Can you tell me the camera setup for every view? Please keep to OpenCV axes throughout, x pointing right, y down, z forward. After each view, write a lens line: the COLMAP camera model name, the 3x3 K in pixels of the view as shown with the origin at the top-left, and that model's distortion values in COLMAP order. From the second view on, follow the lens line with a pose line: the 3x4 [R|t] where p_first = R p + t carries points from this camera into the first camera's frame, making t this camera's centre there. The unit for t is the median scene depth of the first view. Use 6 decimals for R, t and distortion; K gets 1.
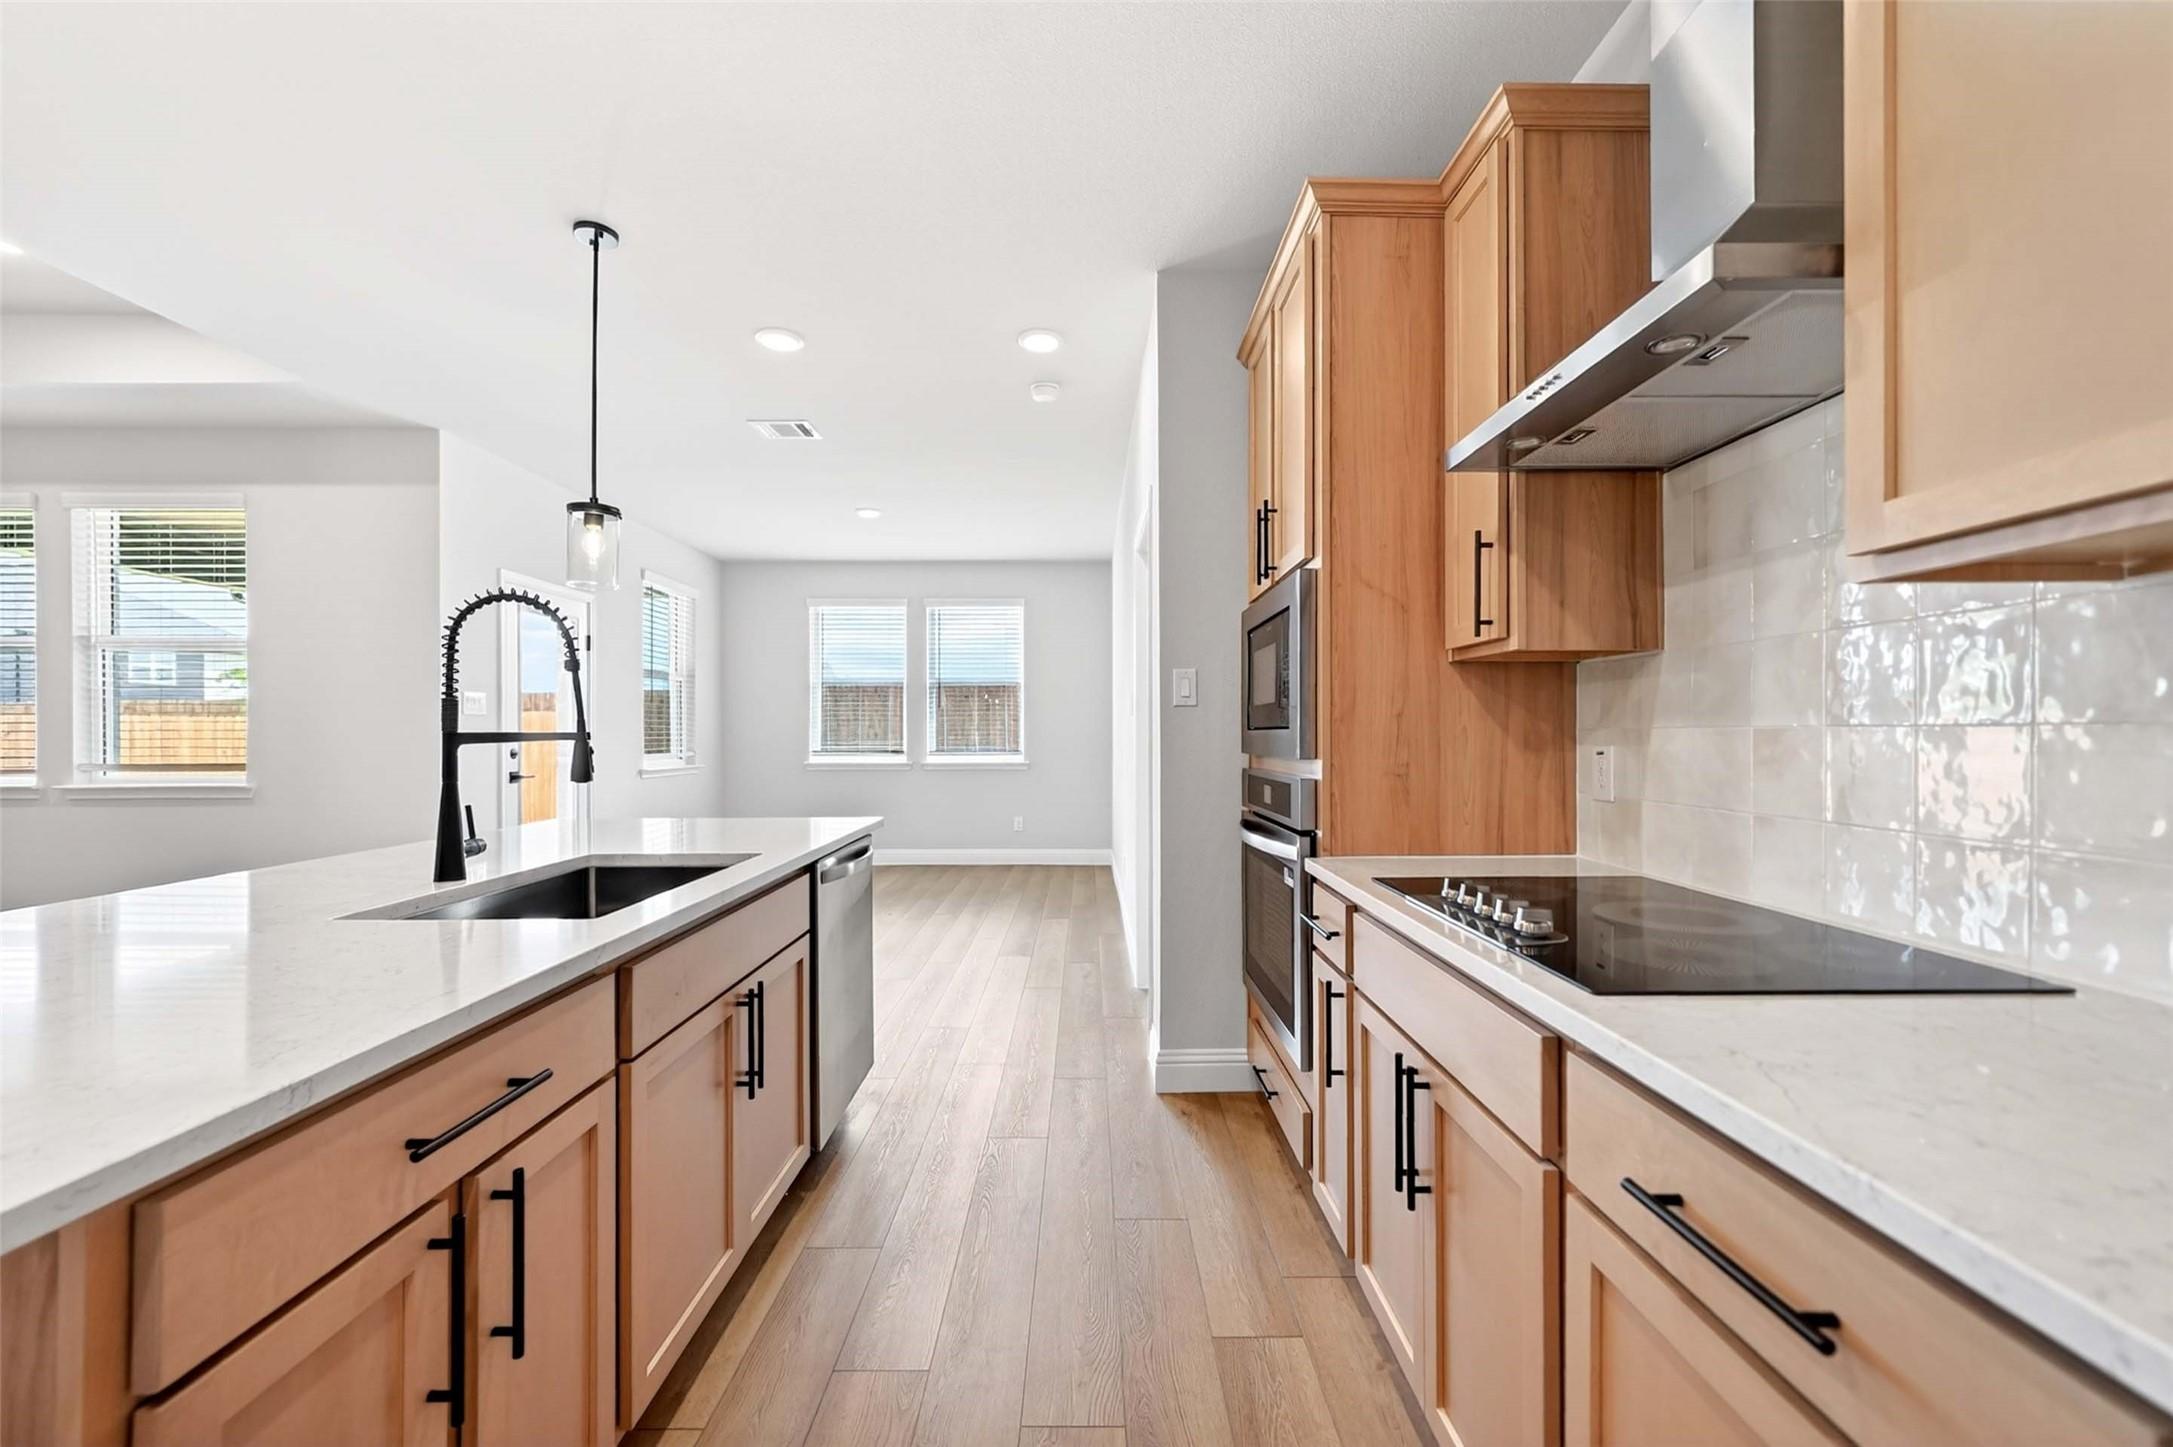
lens RADIAL K [[877.0, 0, 1087.8], [0, 877.0, 728.3], [0, 0, 1]] dist [-0.003069, 0.002251]
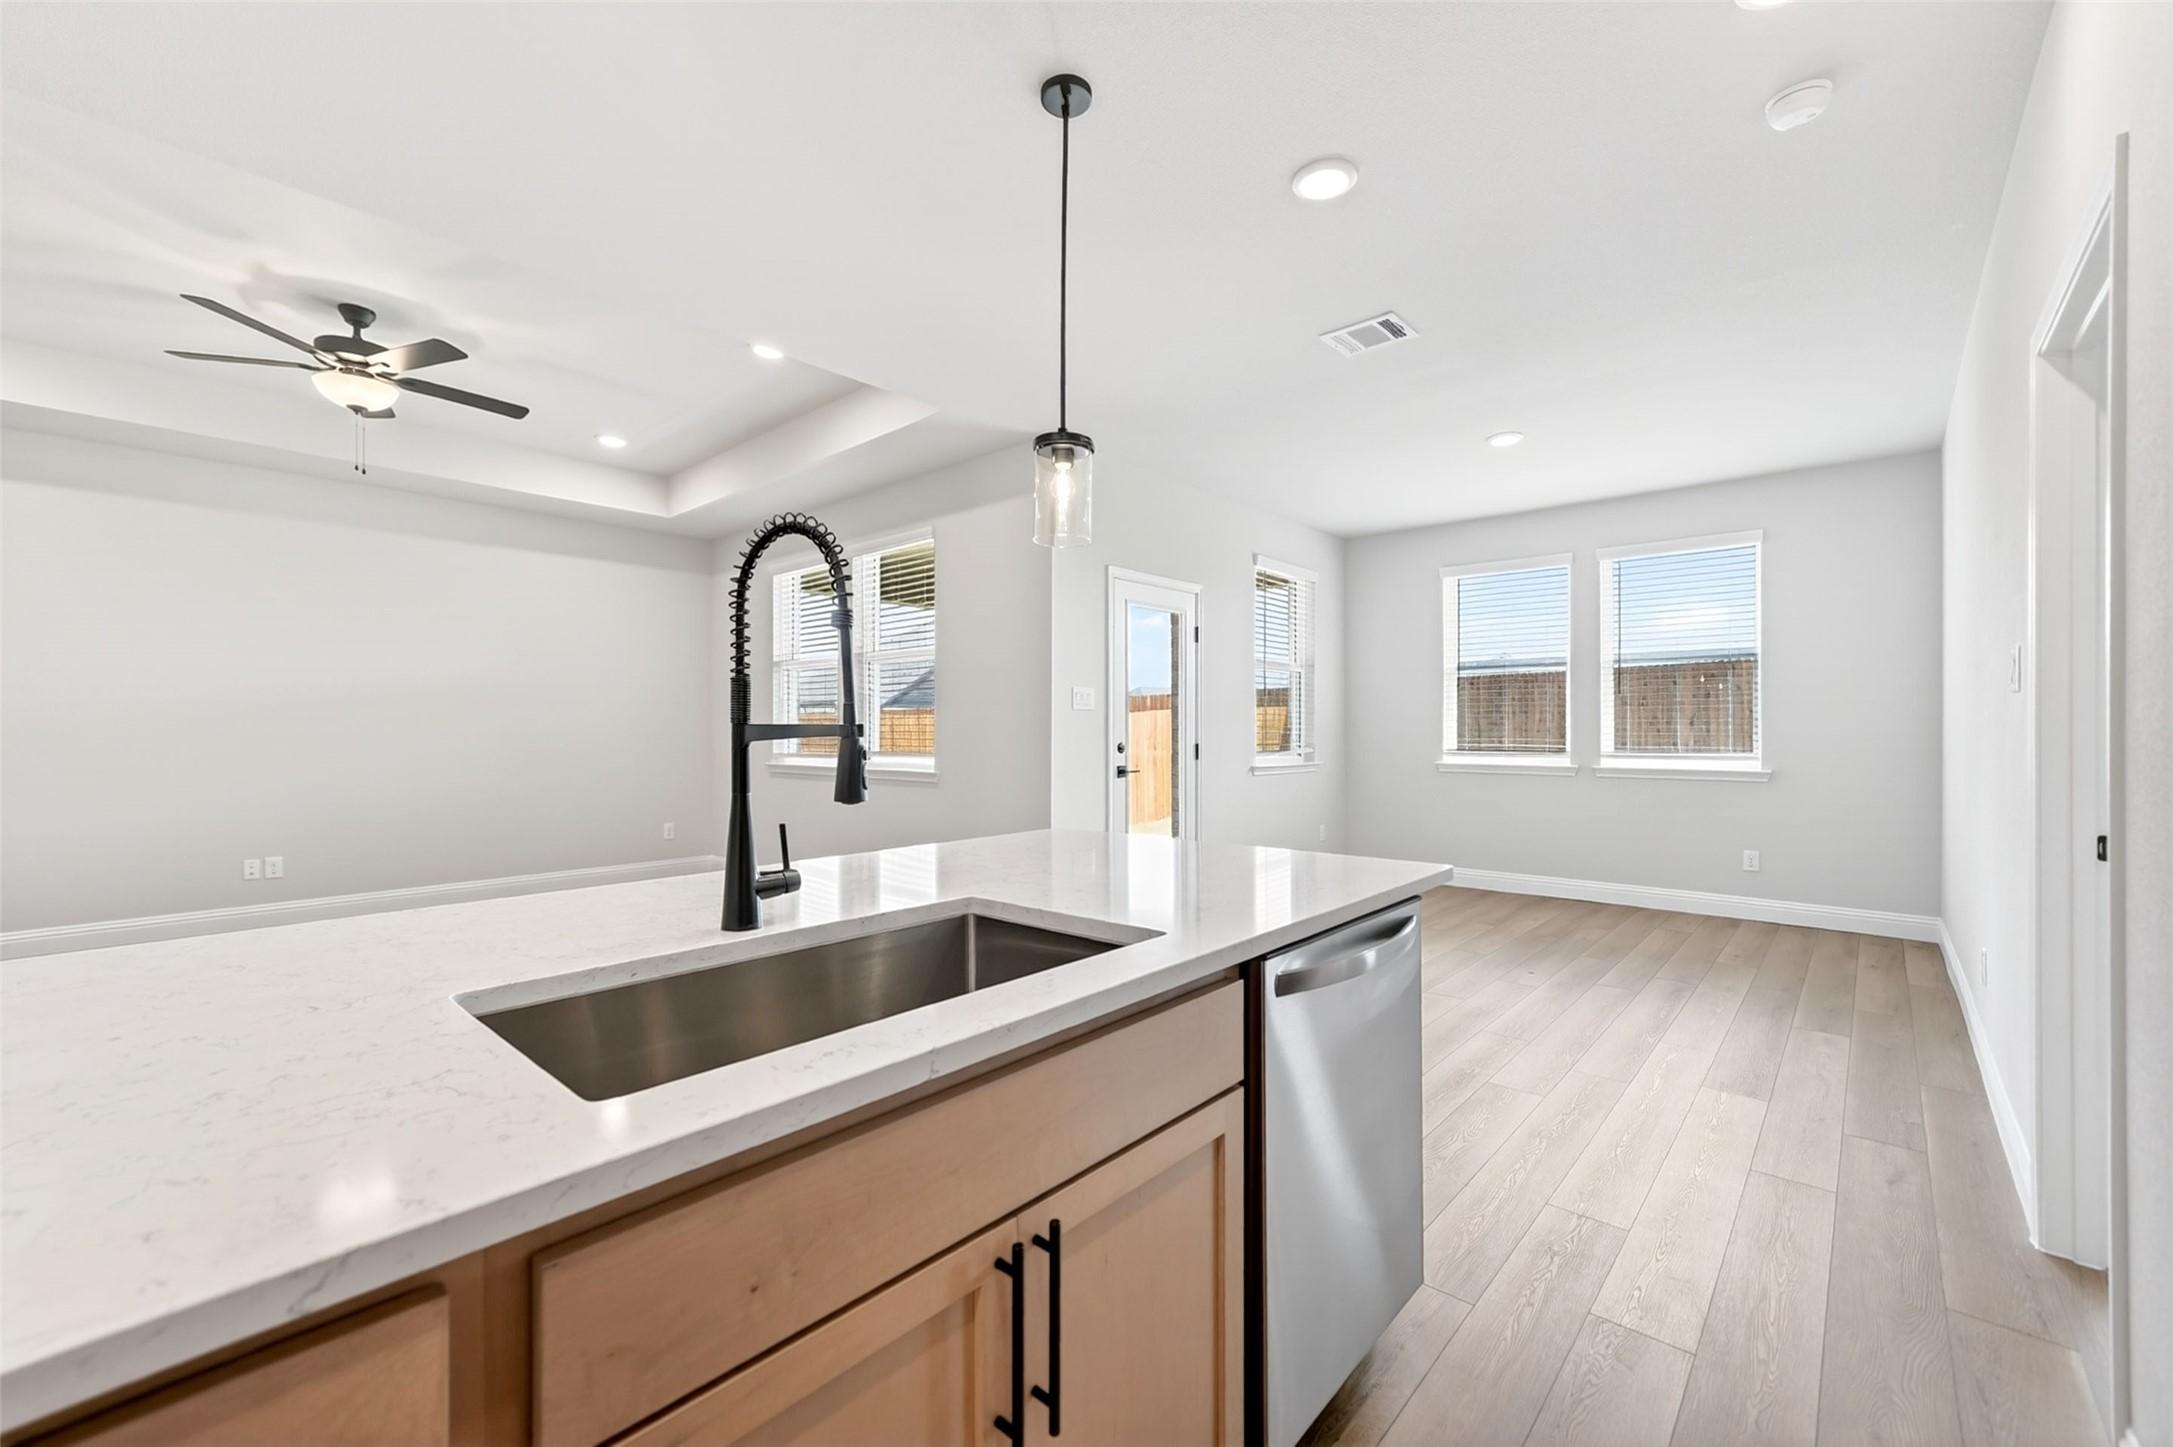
lens RADIAL K [[877.0, 0, 1087.8], [0, 877.0, 728.3], [0, 0, 1]] dist [-0.003069, 0.002251]
pose [[0.742514, 0.001593, -0.669829, -0.017515], [0.002084, 0.999987, 0.004689, 0.003710], [0.669827, -0.004878, 0.742501, 0.450478]]
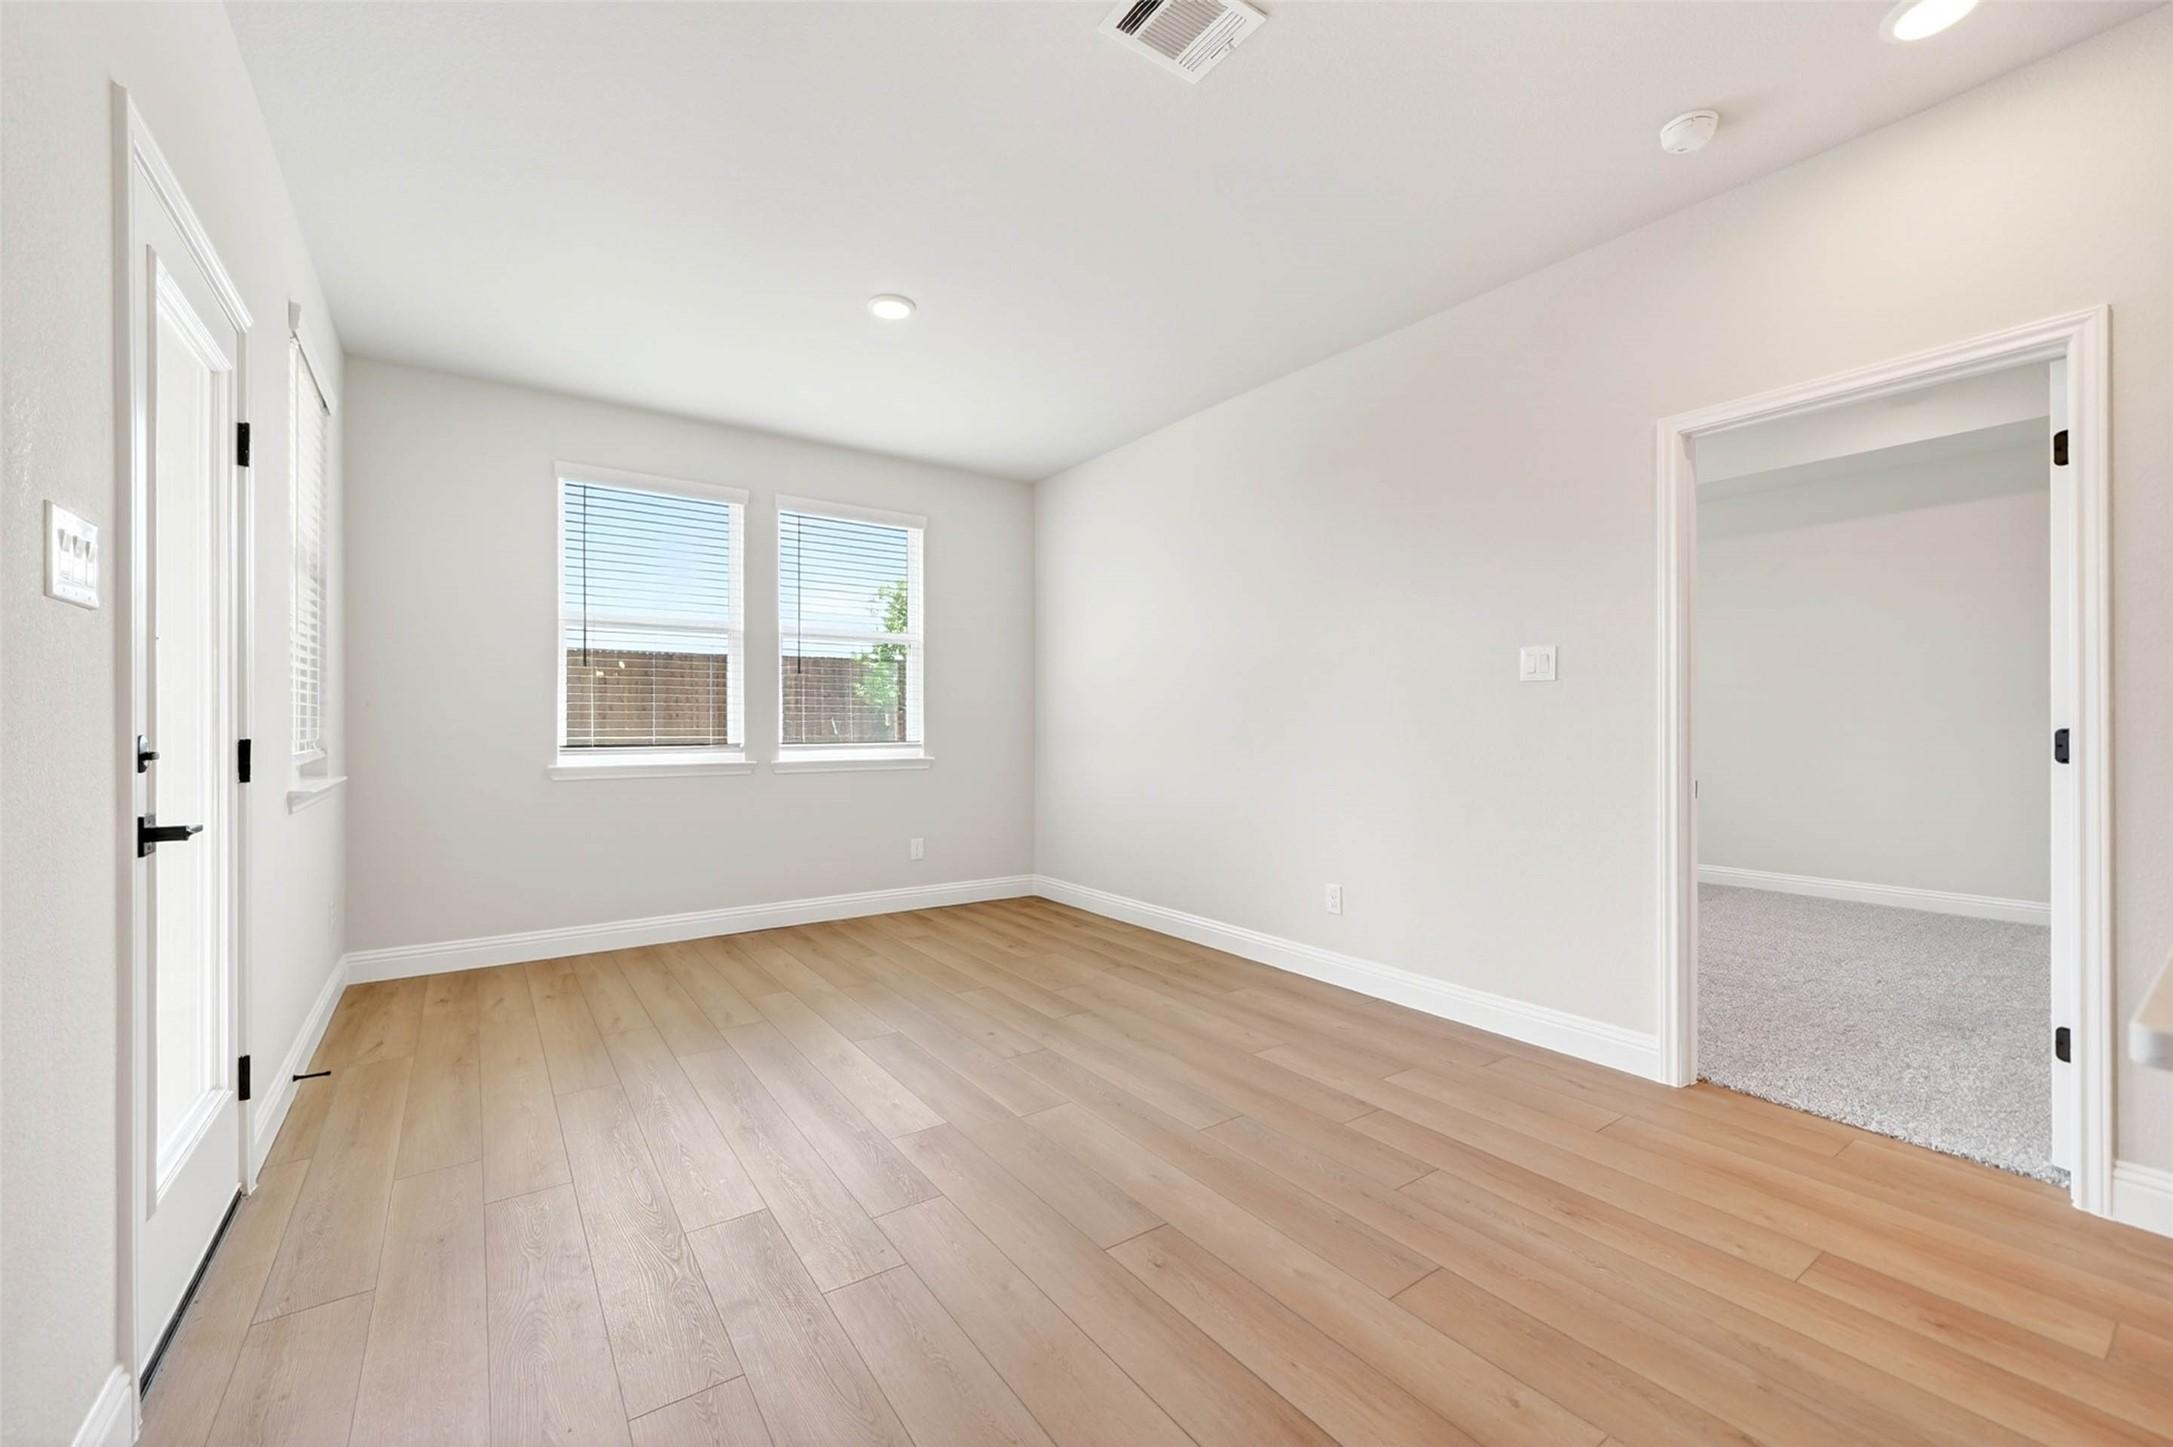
lens RADIAL K [[880.7, 0, 1091.5], [0, 880.7, 726.6], [0, 0, 1]] dist [0.000371, 0.000102]
pose [[0.818271, 0.001319, 0.574830, -1.122228], [-0.004661, 0.999980, 0.004340, 0.033584], [-0.574813, -0.006231, 0.818261, 1.146131]]
